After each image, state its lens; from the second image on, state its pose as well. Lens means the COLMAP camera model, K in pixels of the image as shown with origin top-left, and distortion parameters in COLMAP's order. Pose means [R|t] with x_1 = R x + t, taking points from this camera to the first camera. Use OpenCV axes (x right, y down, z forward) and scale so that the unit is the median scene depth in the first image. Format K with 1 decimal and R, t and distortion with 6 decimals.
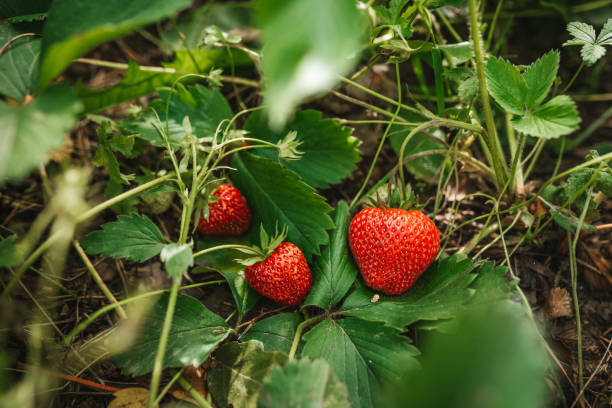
lens RADIAL K [[668.2, 0, 306.0], [0, 668.2, 204.0], [0, 0, 1]] dist [-0.018589, -0.016762]
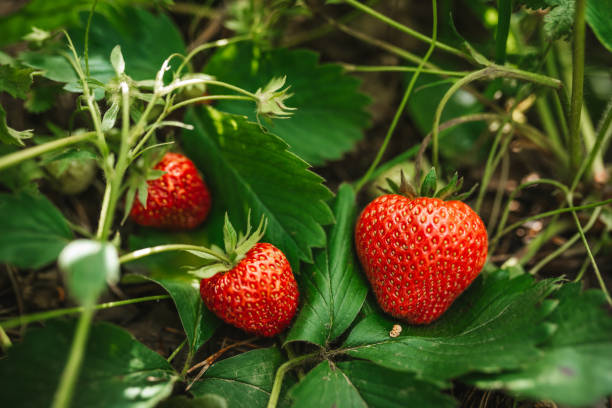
lens RADIAL K [[668.2, 0, 306.0], [0, 668.2, 204.0], [0, 0, 1]] dist [-0.018589, -0.016762]
pose [[0.996528, 0.032602, 0.076604, -0.040188], [-0.033995, 0.999278, 0.016958, 0.006245], [-0.075995, -0.019504, 0.996917, 0.339386]]
